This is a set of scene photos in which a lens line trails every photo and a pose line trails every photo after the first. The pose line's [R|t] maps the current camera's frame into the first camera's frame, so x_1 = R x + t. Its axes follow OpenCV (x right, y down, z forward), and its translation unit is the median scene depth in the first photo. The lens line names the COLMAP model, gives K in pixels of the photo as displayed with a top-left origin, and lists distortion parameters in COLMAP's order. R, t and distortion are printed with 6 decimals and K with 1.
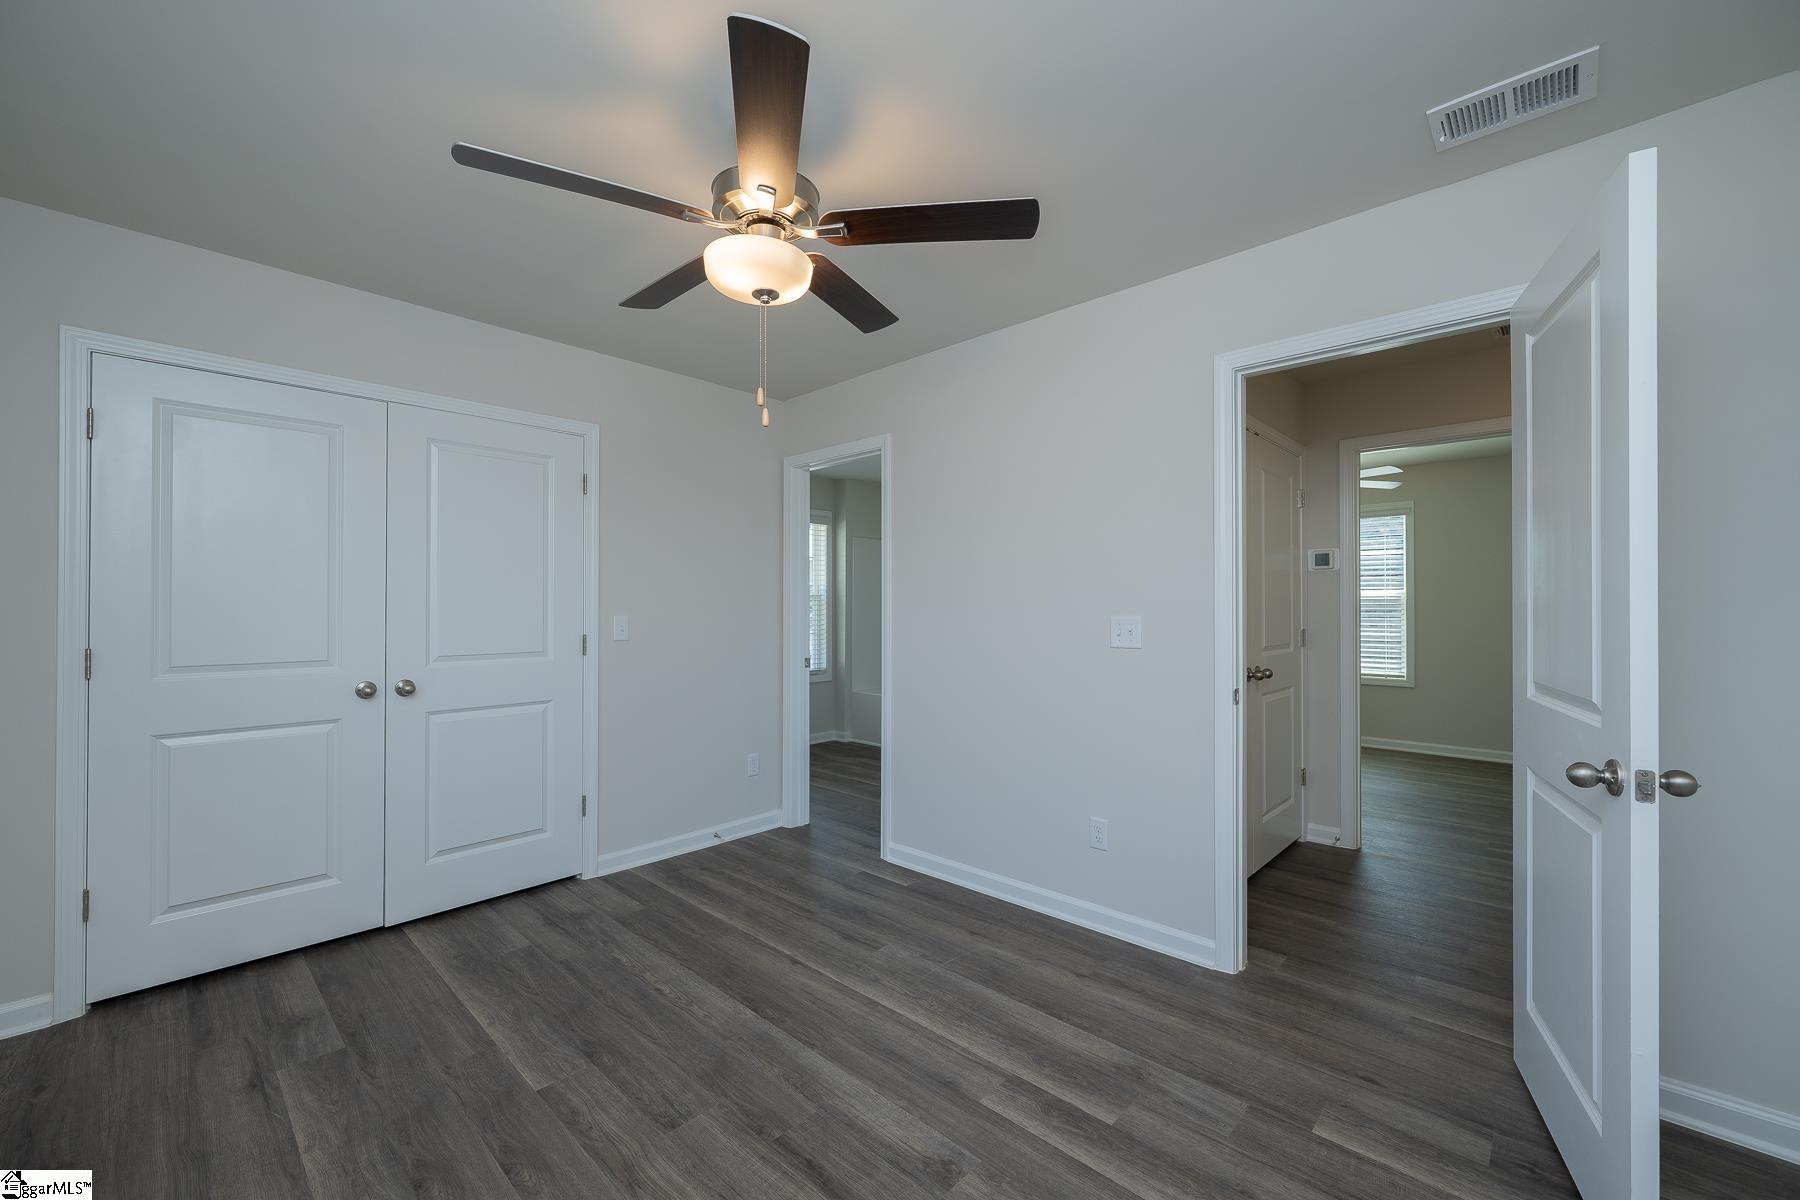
lens RADIAL K [[726.9, 0, 905.7], [0, 726.9, 604.9], [0, 0, 1]] dist [0.001904, 0.000256]
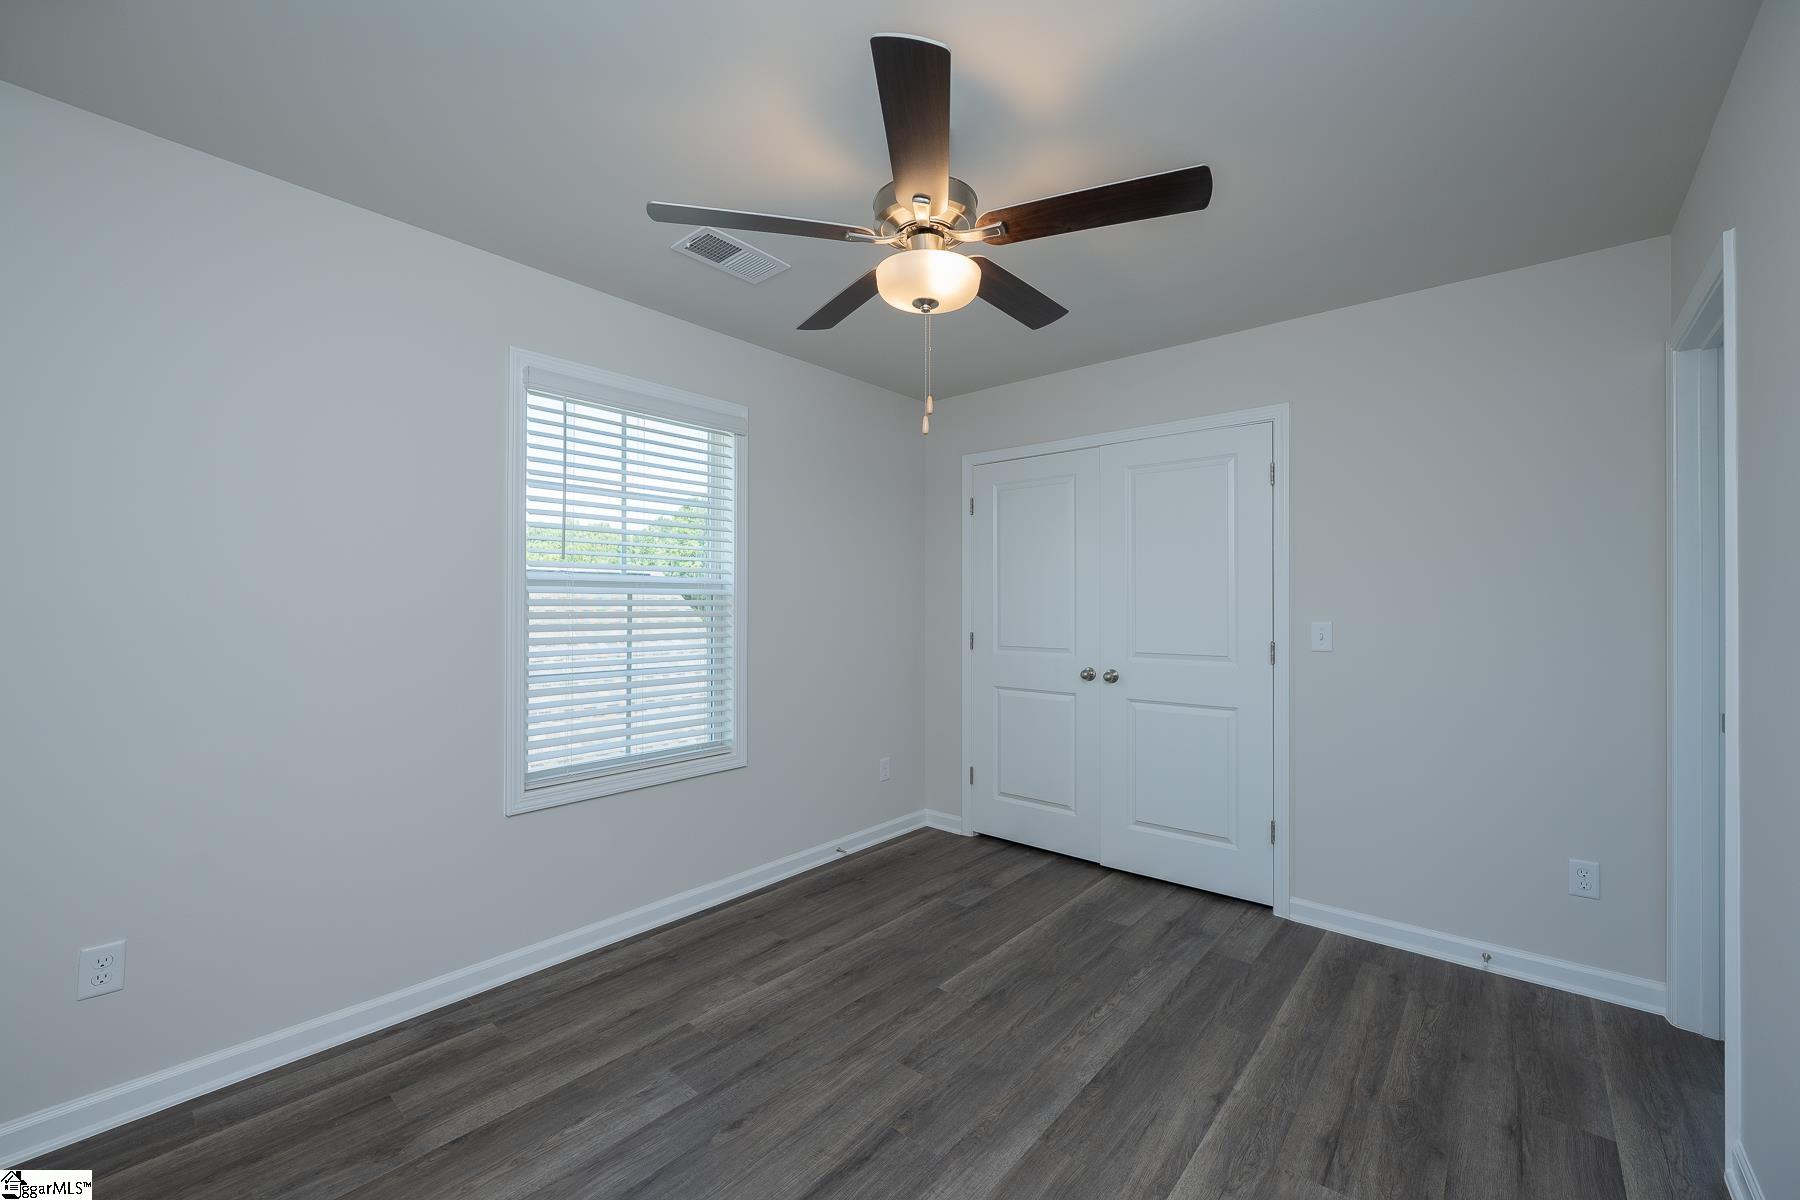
lens RADIAL K [[739.6, 0, 900.0], [0, 739.6, 600.0], [0, 0, 1]] dist [-0.000109, 0.000115]
pose [[0.029822, -0.007256, -0.999529, 0.714064], [0.000213, 0.999974, -0.007253, -0.005592], [0.999555, 0.000003, 0.029823, 0.799688]]
